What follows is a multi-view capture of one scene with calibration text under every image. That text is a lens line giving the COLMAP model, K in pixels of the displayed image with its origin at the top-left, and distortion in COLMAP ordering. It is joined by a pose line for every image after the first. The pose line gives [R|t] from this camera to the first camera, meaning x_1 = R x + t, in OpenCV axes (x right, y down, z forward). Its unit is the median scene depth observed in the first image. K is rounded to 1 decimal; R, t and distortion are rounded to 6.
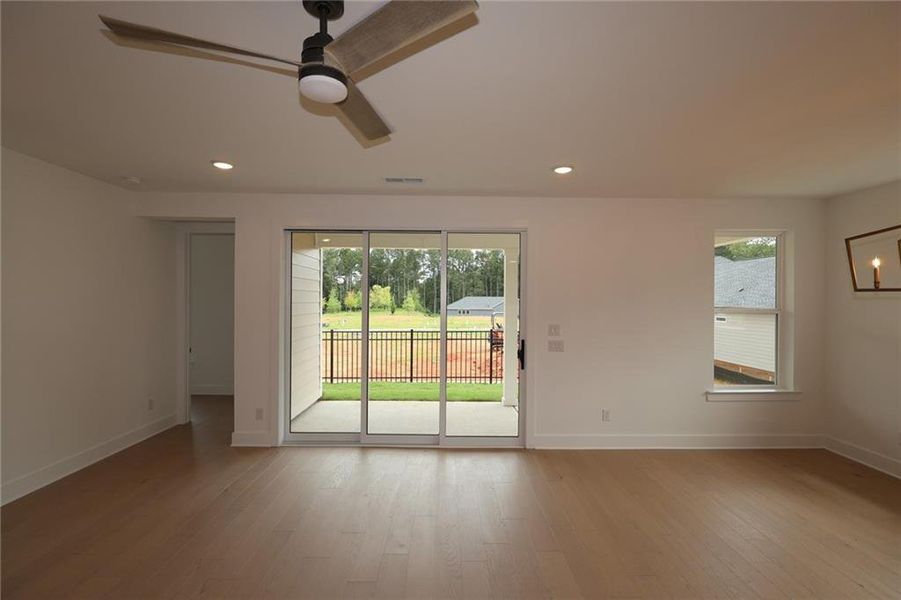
lens RADIAL K [[416.8, 0, 447.0], [0, 416.8, 295.7], [0, 0, 1]] dist [-0.006110, 0.001768]
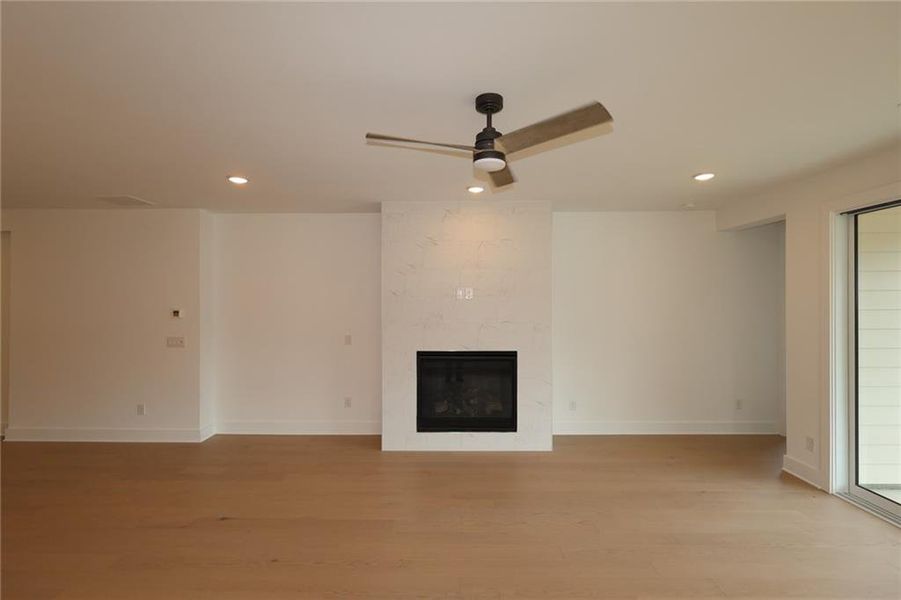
lens RADIAL K [[416.8, 0, 450.0], [0, 416.8, 304.0], [0, 0, 1]] dist [-0.006110, 0.001768]
pose [[-0.032642, -0.006974, -0.999443, 0.396924], [0.017339, 0.999821, -0.007543, -0.000966], [0.999317, -0.017576, -0.032515, 0.311644]]
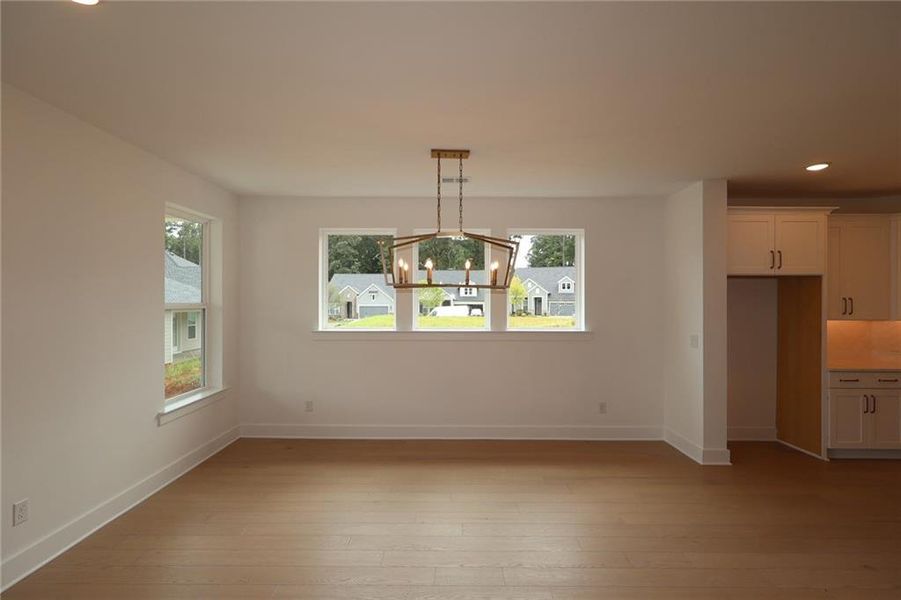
lens RADIAL K [[416.8, 0, 450.7], [0, 416.8, 300.6], [0, 0, 1]] dist [-0.006110, 0.001768]
pose [[0.024090, -0.006429, 0.999689, -0.112967], [-0.014942, 0.999865, 0.006790, 0.012696], [-0.999598, -0.015101, 0.023990, 0.457960]]
